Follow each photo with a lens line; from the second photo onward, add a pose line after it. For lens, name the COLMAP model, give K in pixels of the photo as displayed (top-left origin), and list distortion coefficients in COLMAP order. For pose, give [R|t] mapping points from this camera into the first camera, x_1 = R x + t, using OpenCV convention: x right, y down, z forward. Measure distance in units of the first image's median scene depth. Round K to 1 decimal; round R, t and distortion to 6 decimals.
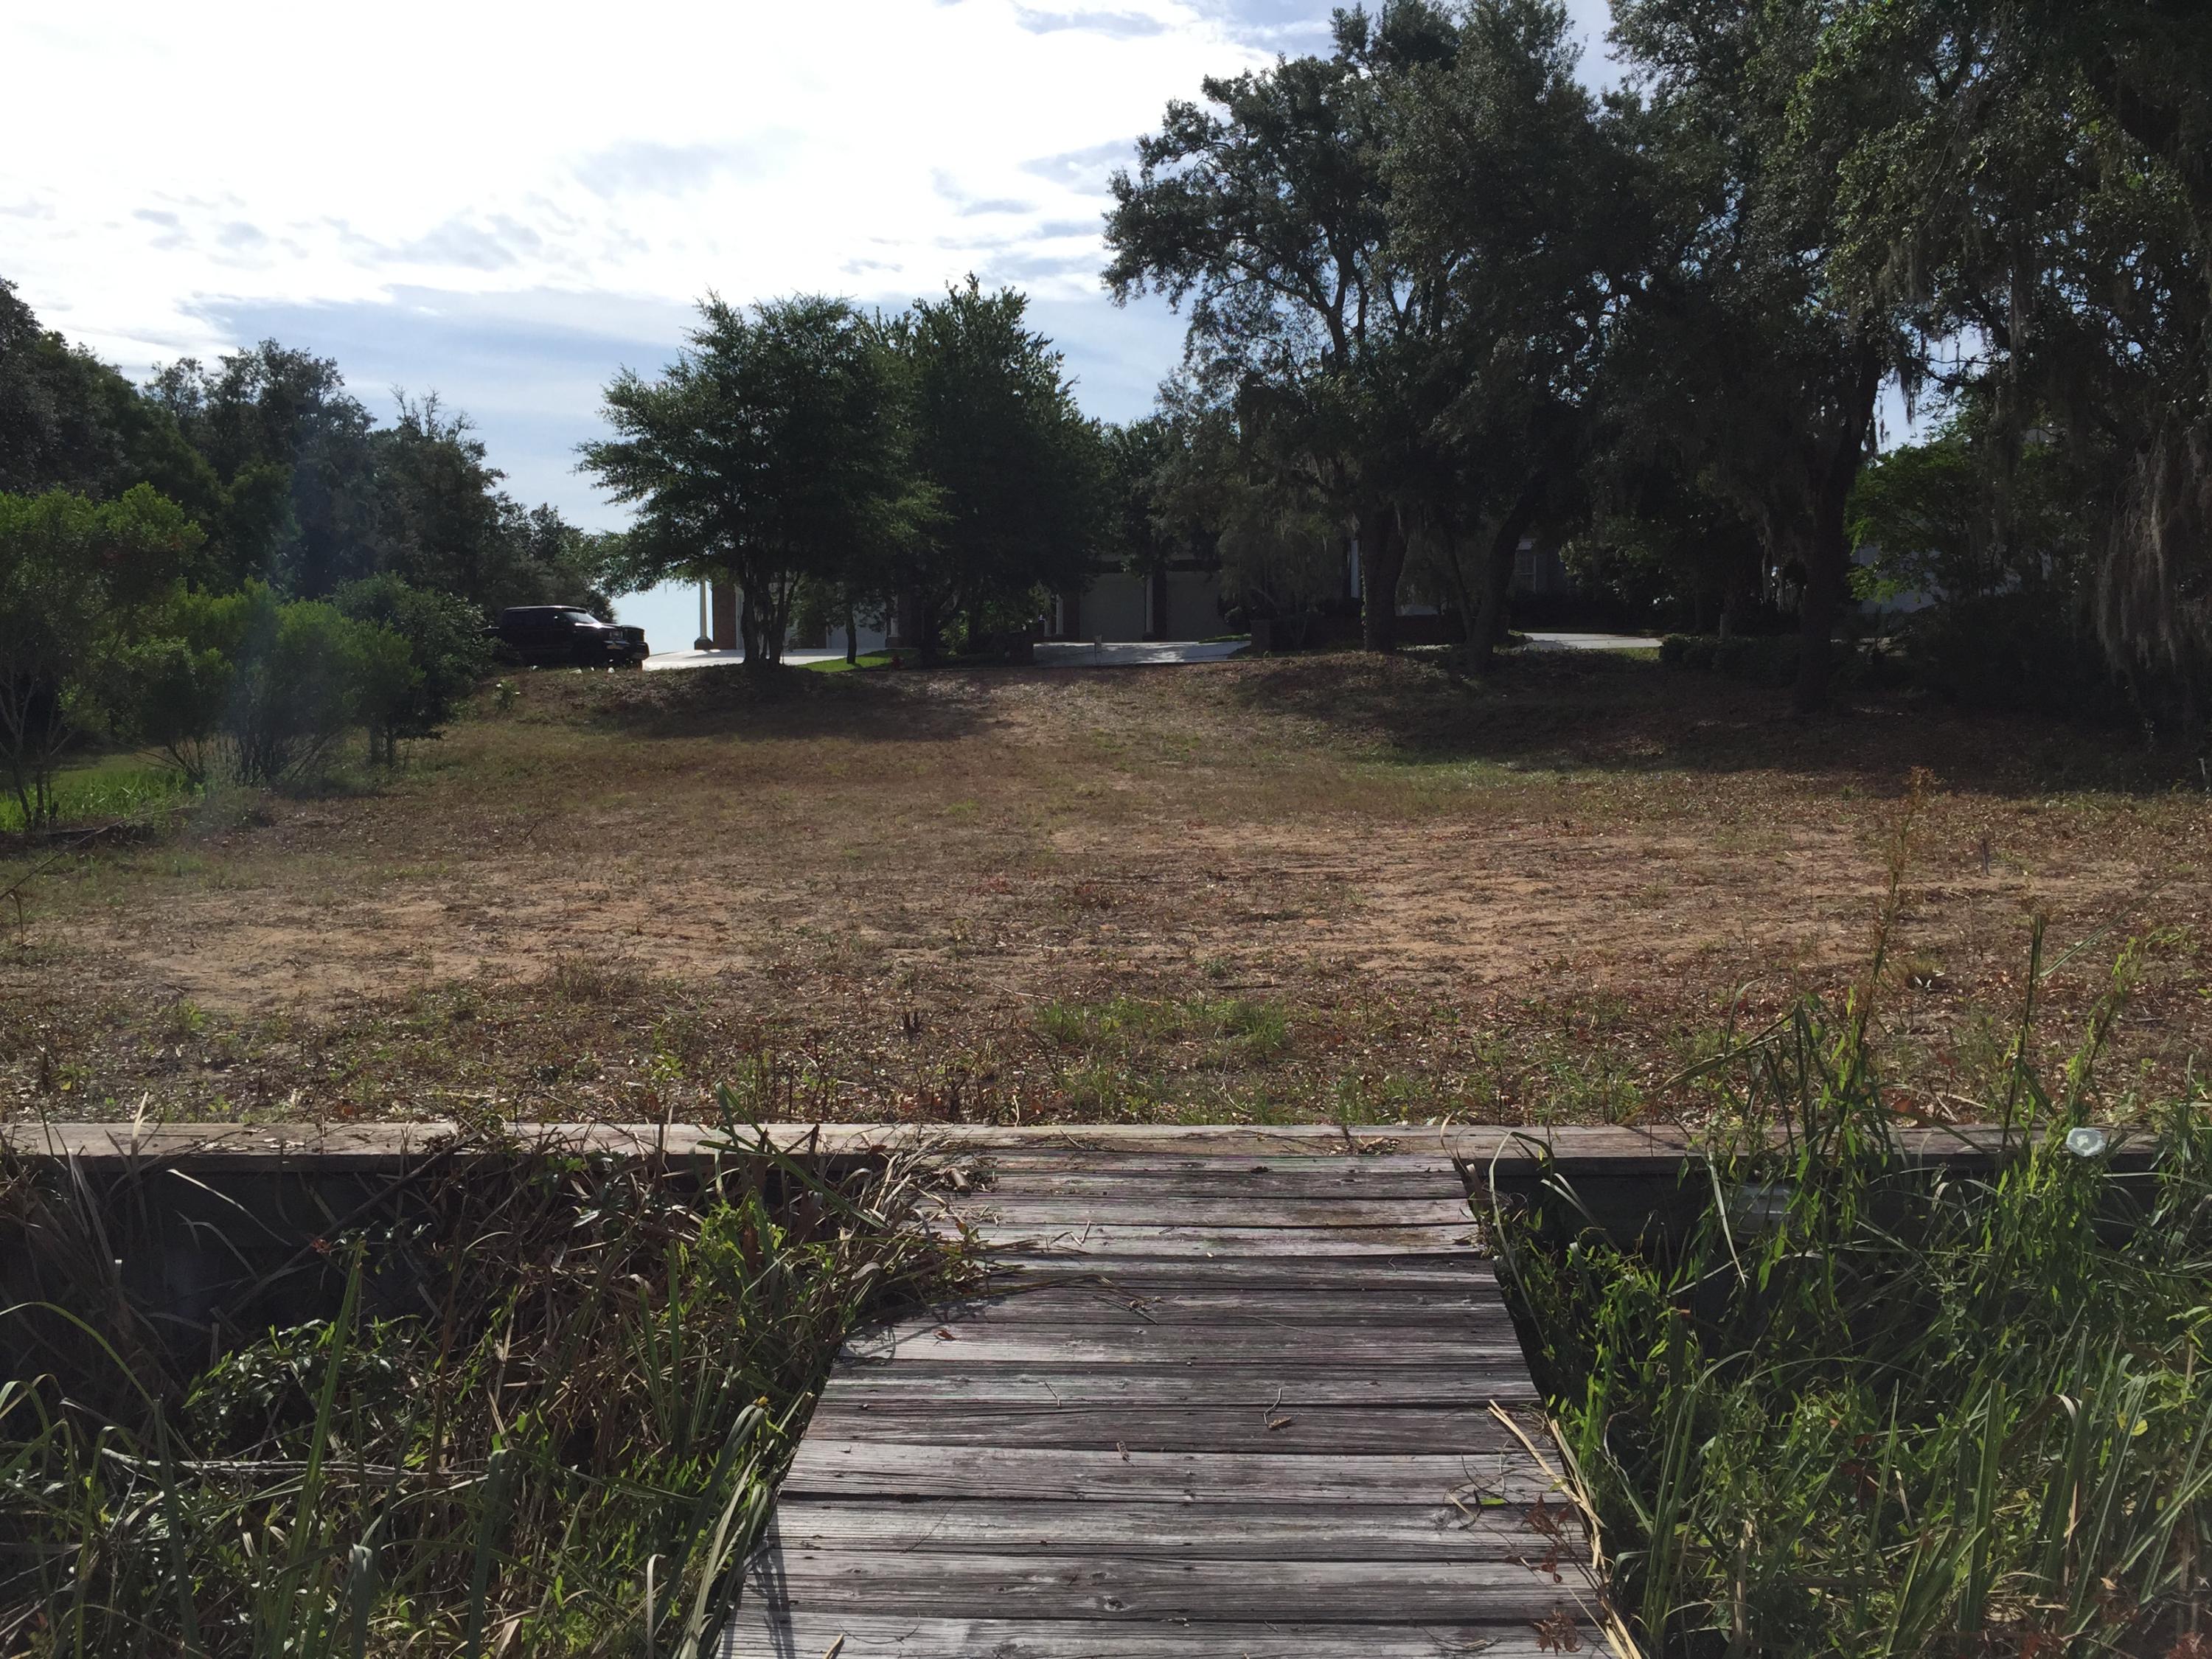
lens RADIAL K [[1865.1, 0, 1148.6], [0, 1865.1, 829.8], [0, 0, 1]] dist [0.043942, -0.034819]
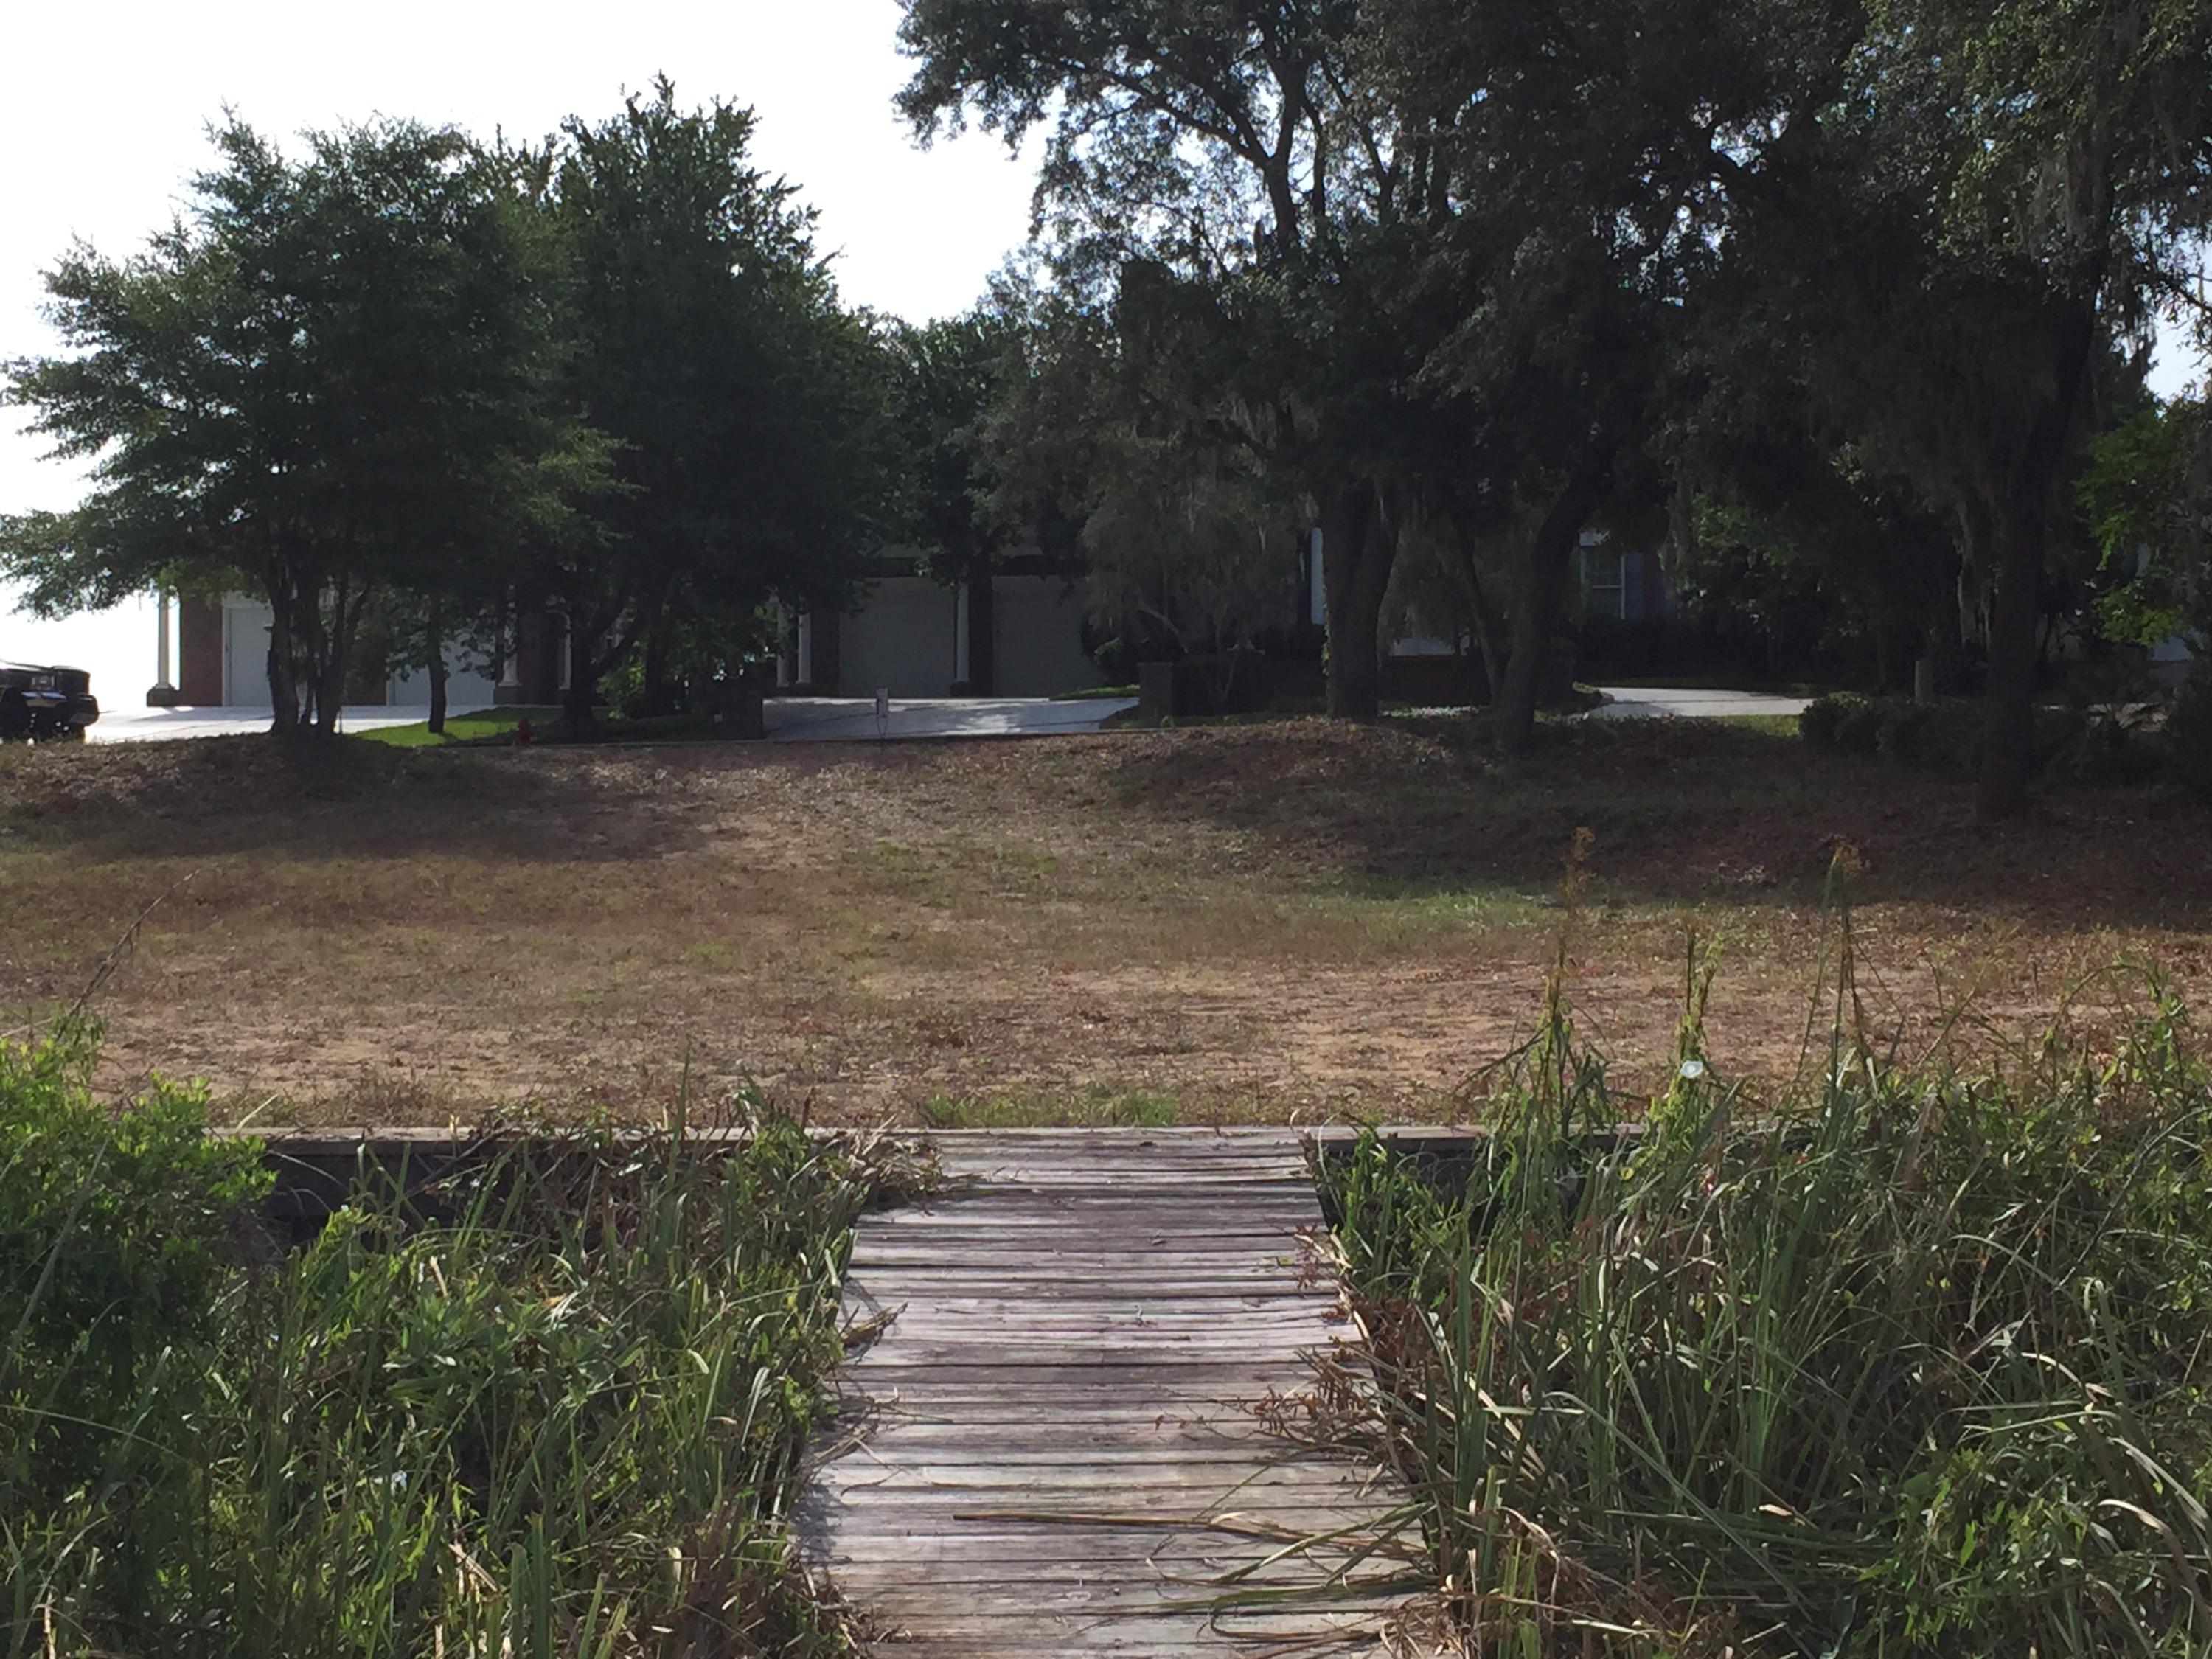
lens RADIAL K [[3508.9, 0, 1179.7], [0, 3508.9, 783.7], [0, 0, 1]] dist [0.021622, 0.000000]
pose [[0.997804, 0.004215, 0.066109, -0.006370], [0.000730, 0.997213, -0.074600, 0.009529], [-0.066239, 0.074485, 0.995020, -0.115565]]
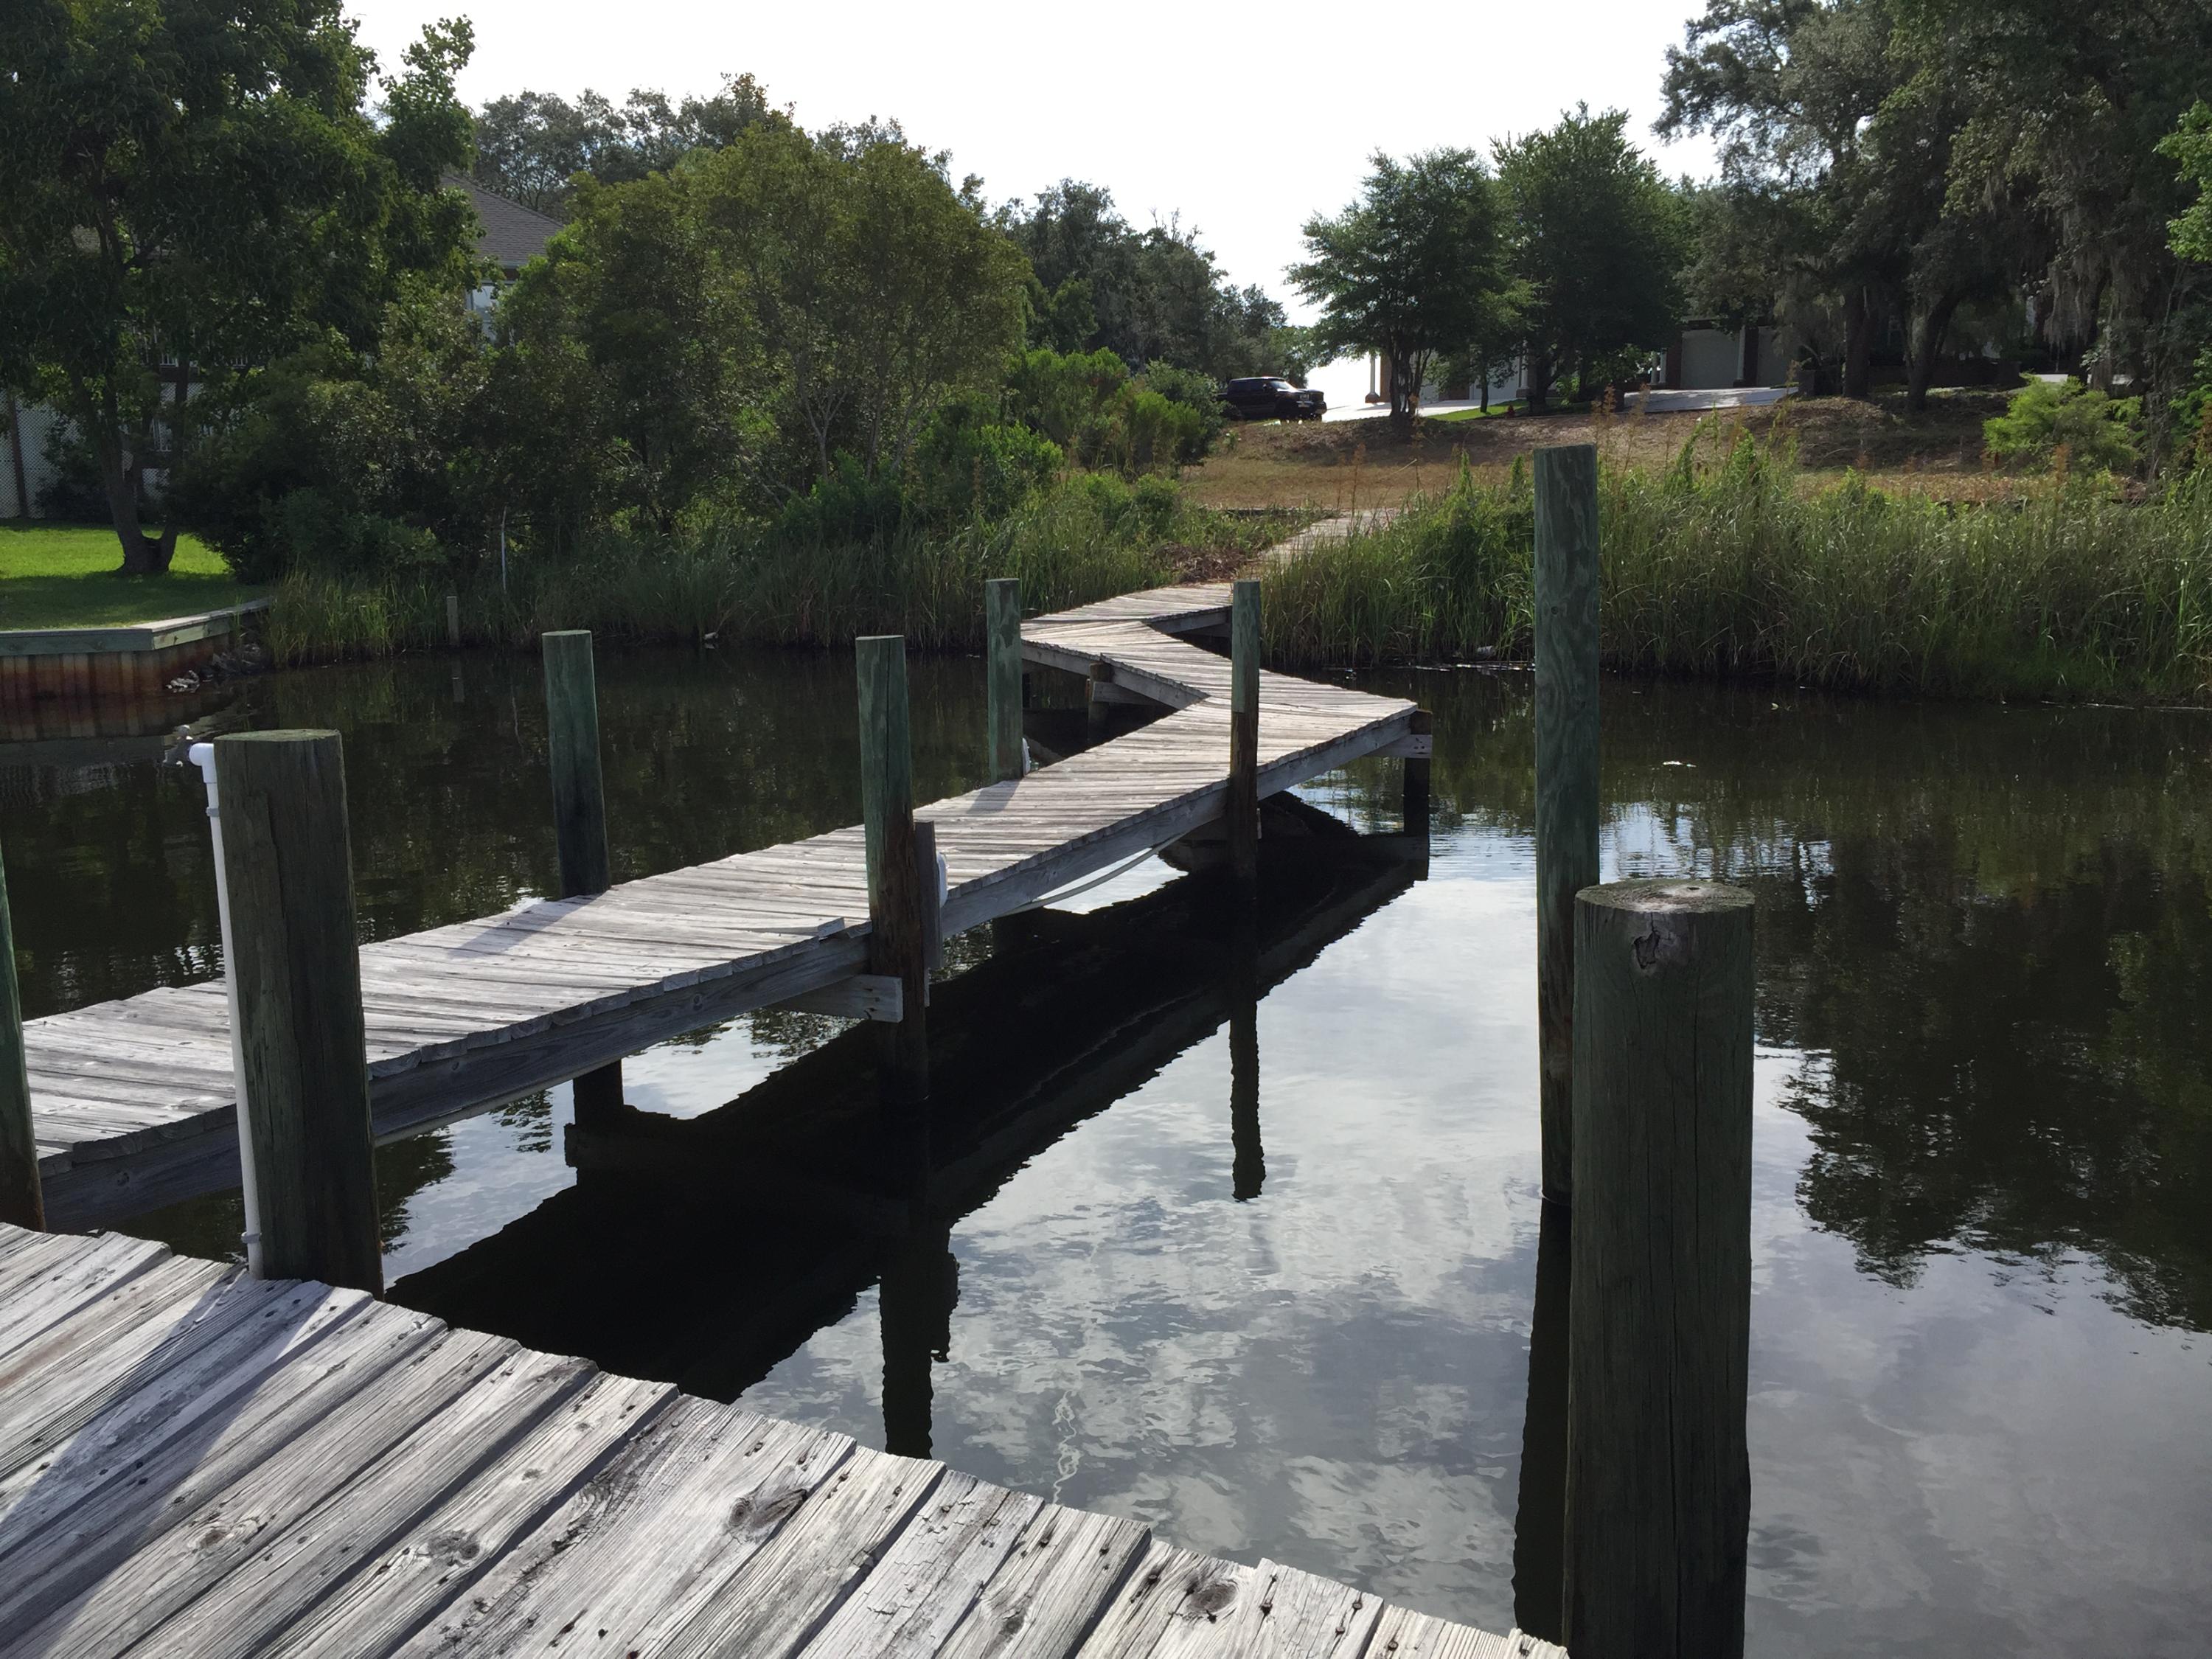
lens RADIAL K [[1865.1, 0, 1099.9], [0, 1865.1, 776.3], [0, 0, 1]] dist [0.043942, -0.034819]
pose [[0.926695, 0.054716, -0.371809, 0.130018], [-0.014902, 0.993916, 0.109124, 0.033526], [0.375518, -0.095584, 0.921873, -0.445714]]
